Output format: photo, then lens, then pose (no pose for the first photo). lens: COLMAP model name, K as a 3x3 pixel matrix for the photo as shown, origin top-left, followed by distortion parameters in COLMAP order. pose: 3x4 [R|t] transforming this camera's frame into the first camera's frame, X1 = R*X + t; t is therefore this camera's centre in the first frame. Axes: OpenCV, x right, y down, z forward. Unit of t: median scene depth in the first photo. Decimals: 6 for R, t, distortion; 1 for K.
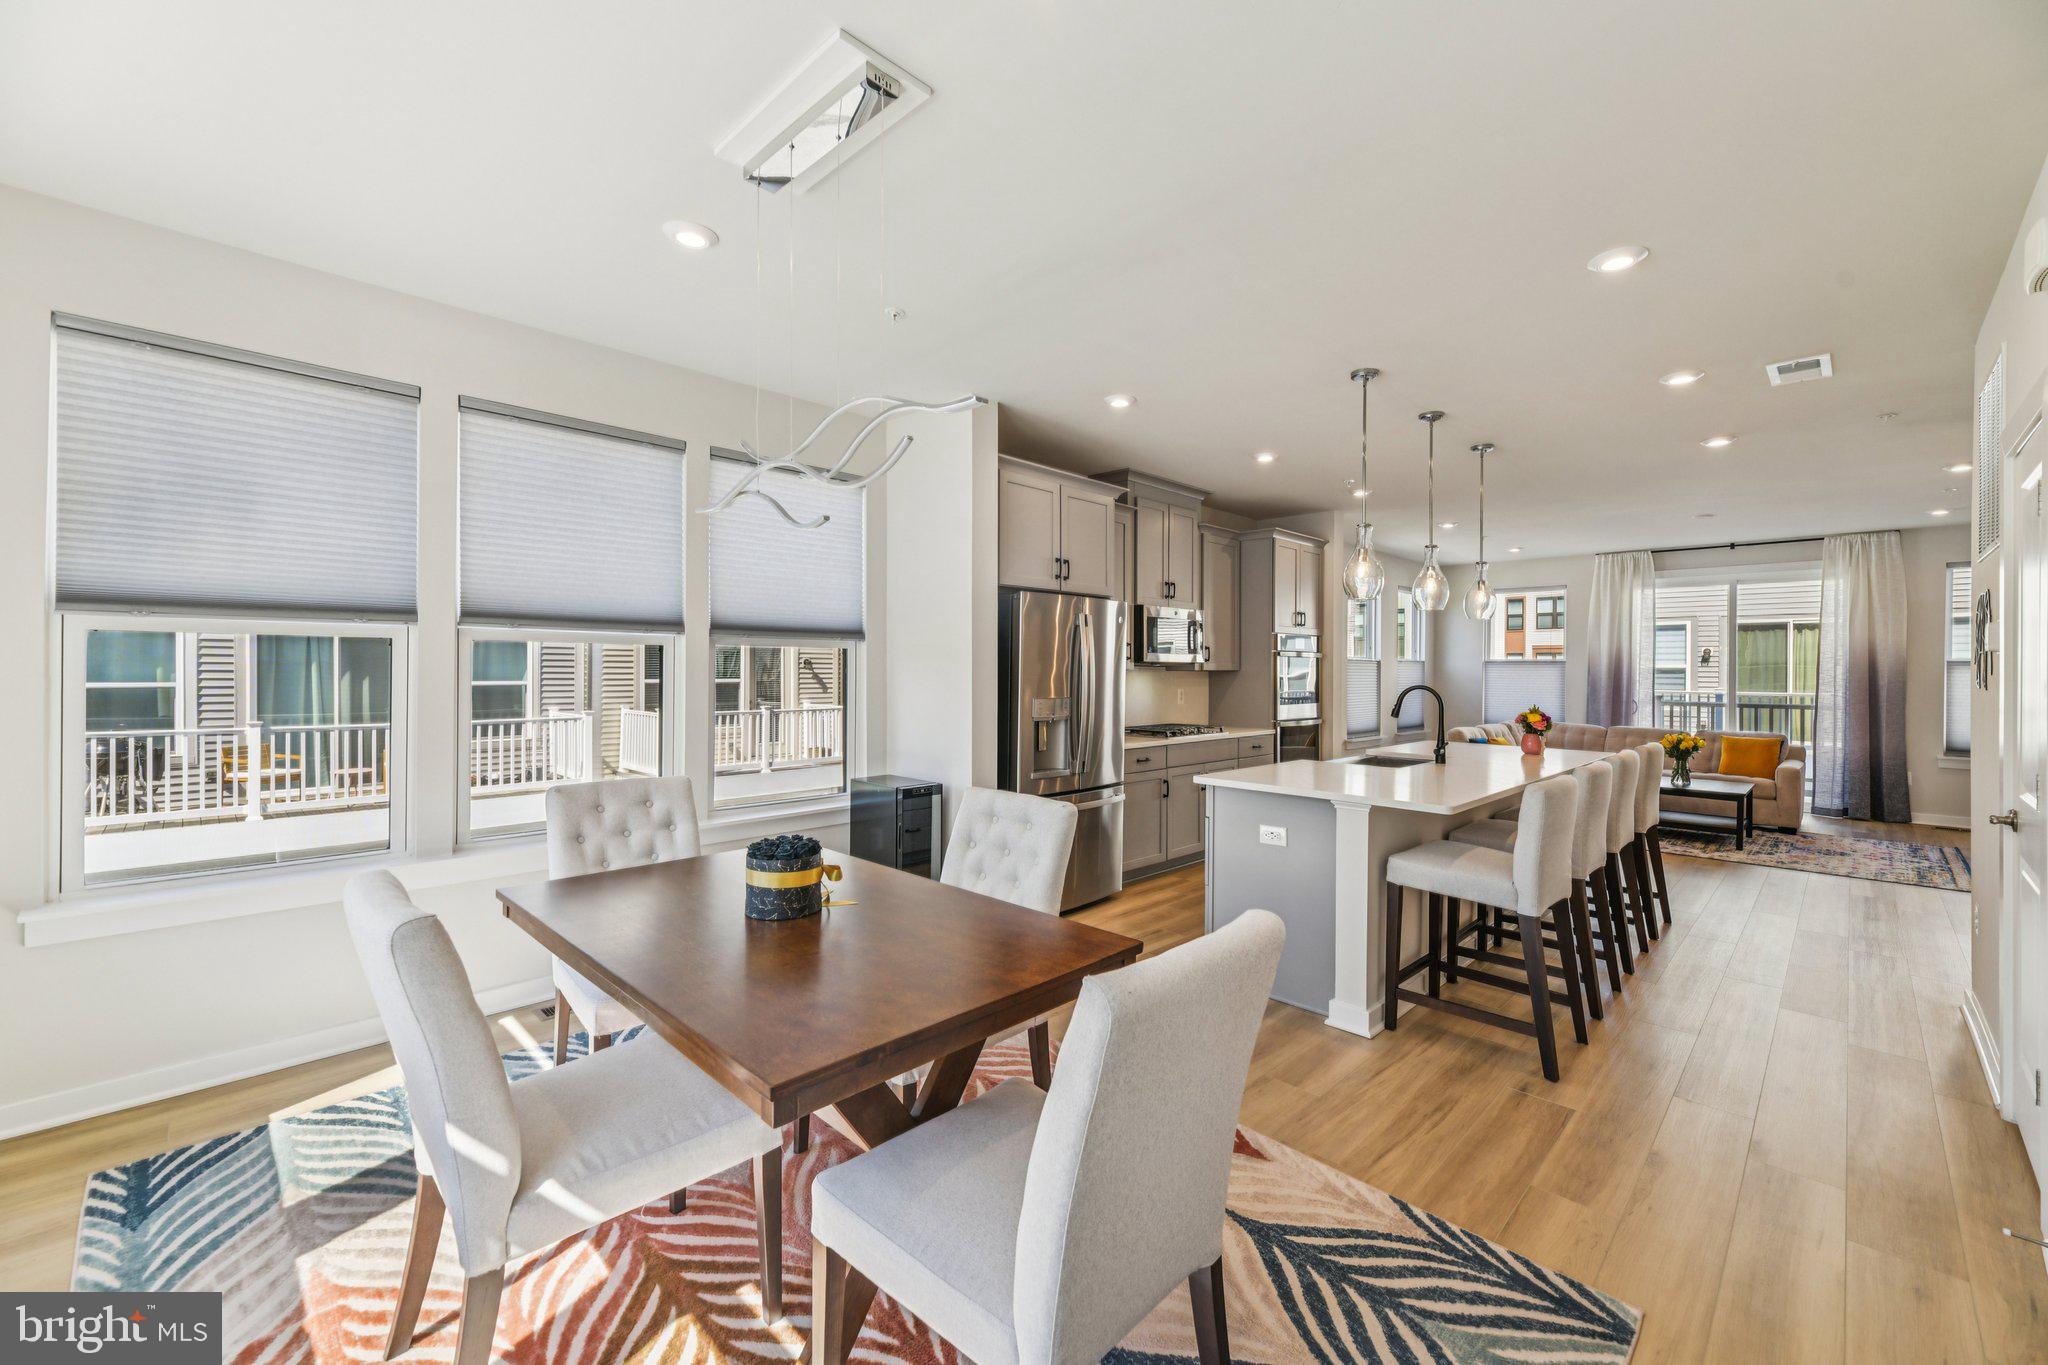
lens RADIAL K [[820.4, 0, 1027.9], [0, 820.4, 672.7], [0, 0, 1]] dist [0.012620, -0.000106]
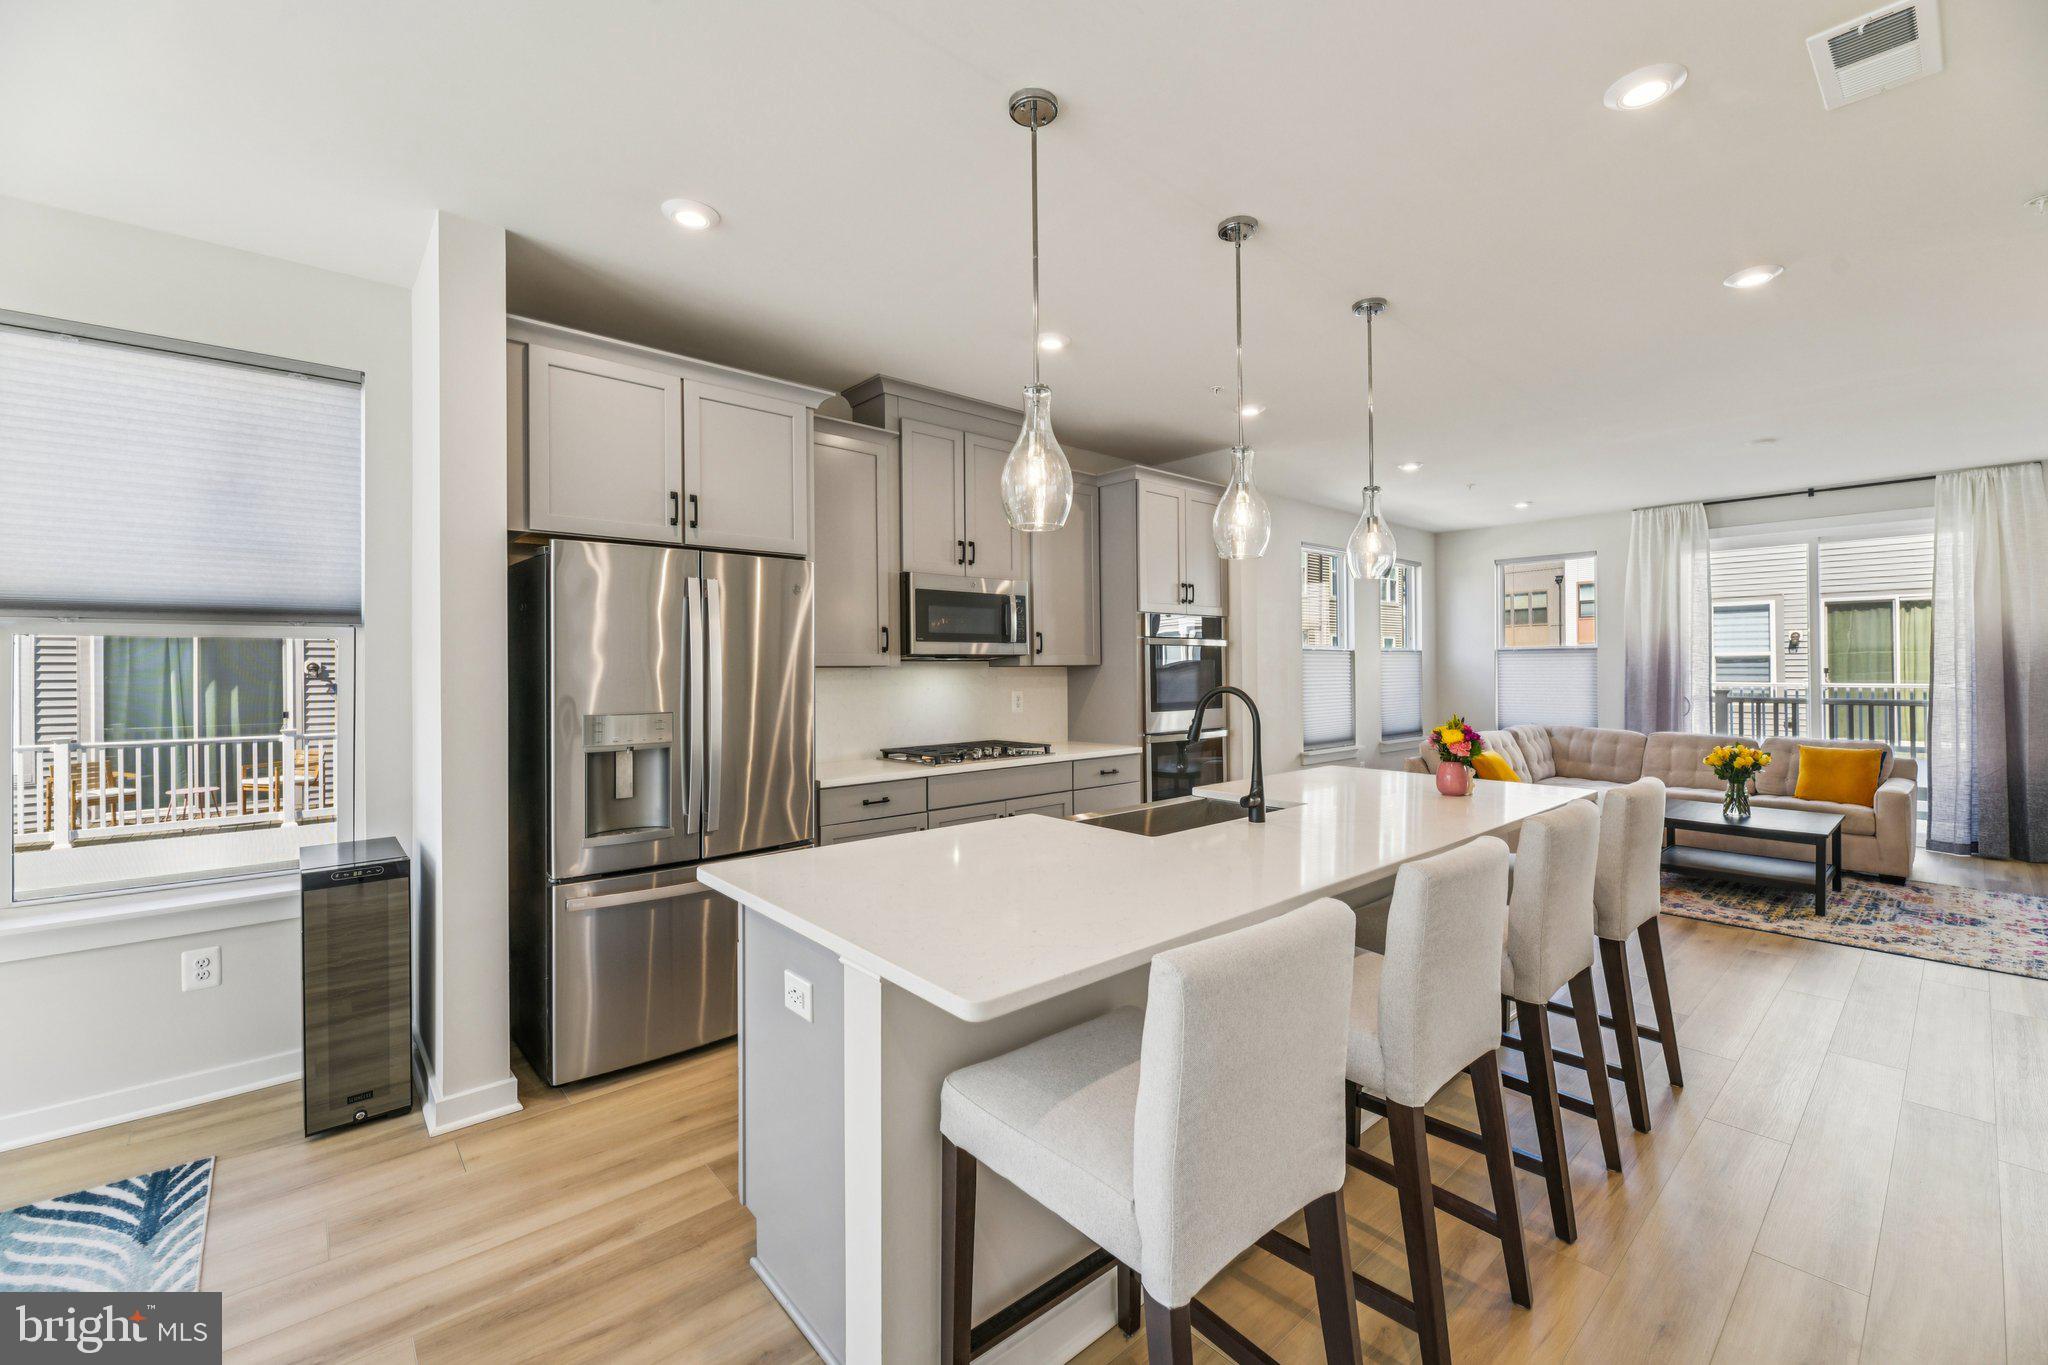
lens RADIAL K [[836.5, 0, 1035.1], [0, 836.5, 662.4], [0, 0, 1]] dist [-0.000967, -0.001911]
pose [[0.998062, -0.013209, -0.060812, 0.210260], [0.012595, 0.999866, -0.010469, 0.001514], [0.060943, 0.009682, 0.998094, 0.221333]]
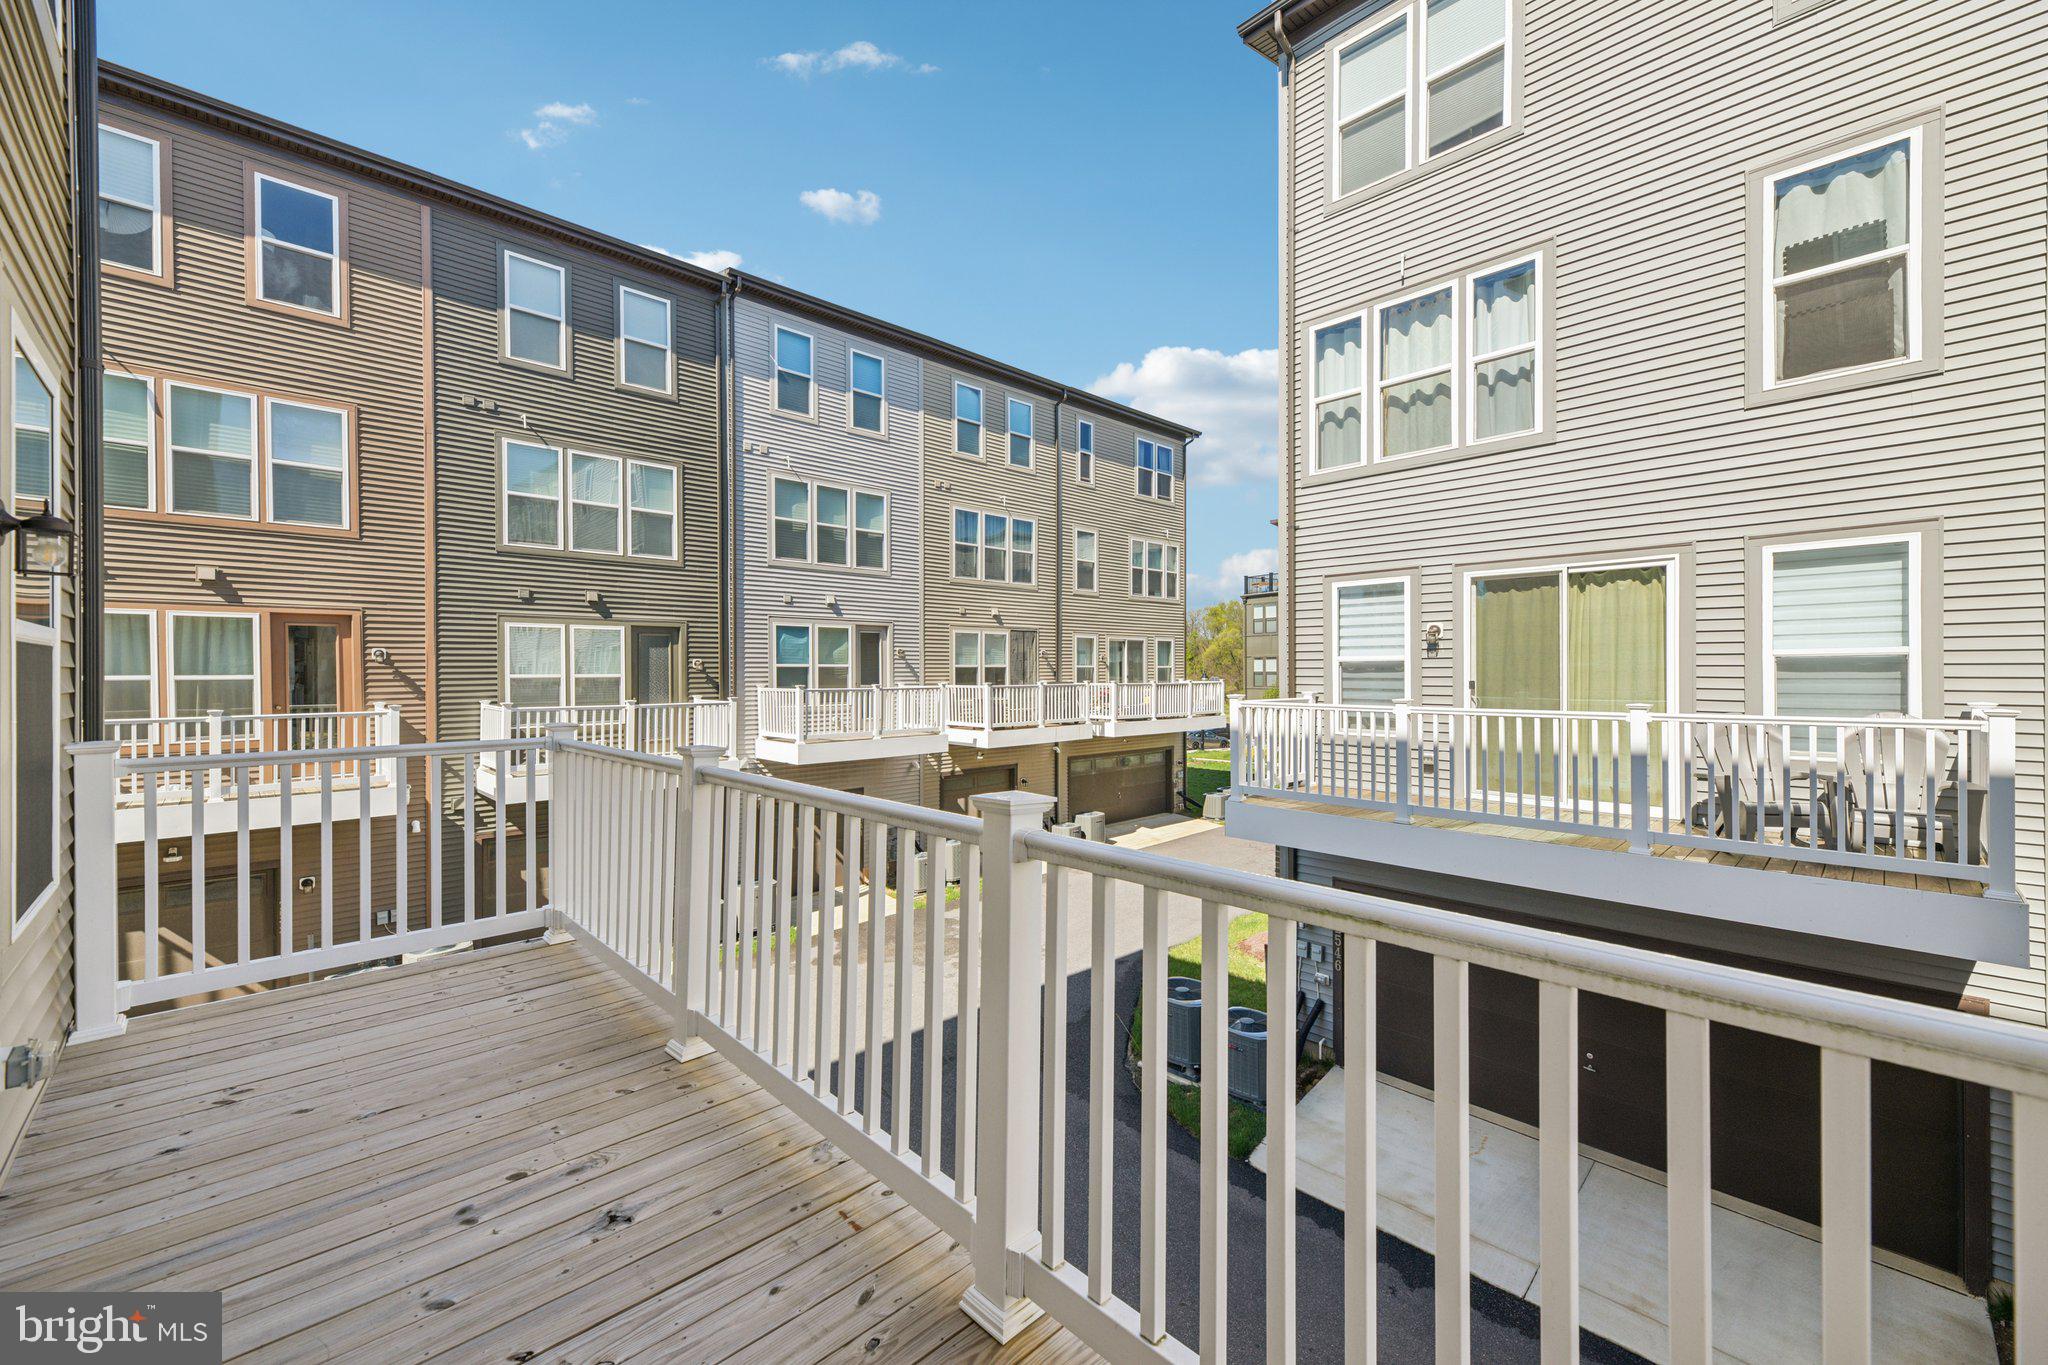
lens RADIAL K [[820.4, 0, 1027.9], [0, 820.4, 672.7], [0, 0, 1]] dist [0.012620, -0.000106]
pose [[0.999587, -0.008523, -0.027427, 1.214220], [0.008429, 0.999958, -0.003525, 0.004171], [0.027456, 0.003293, 0.999618, 0.962721]]
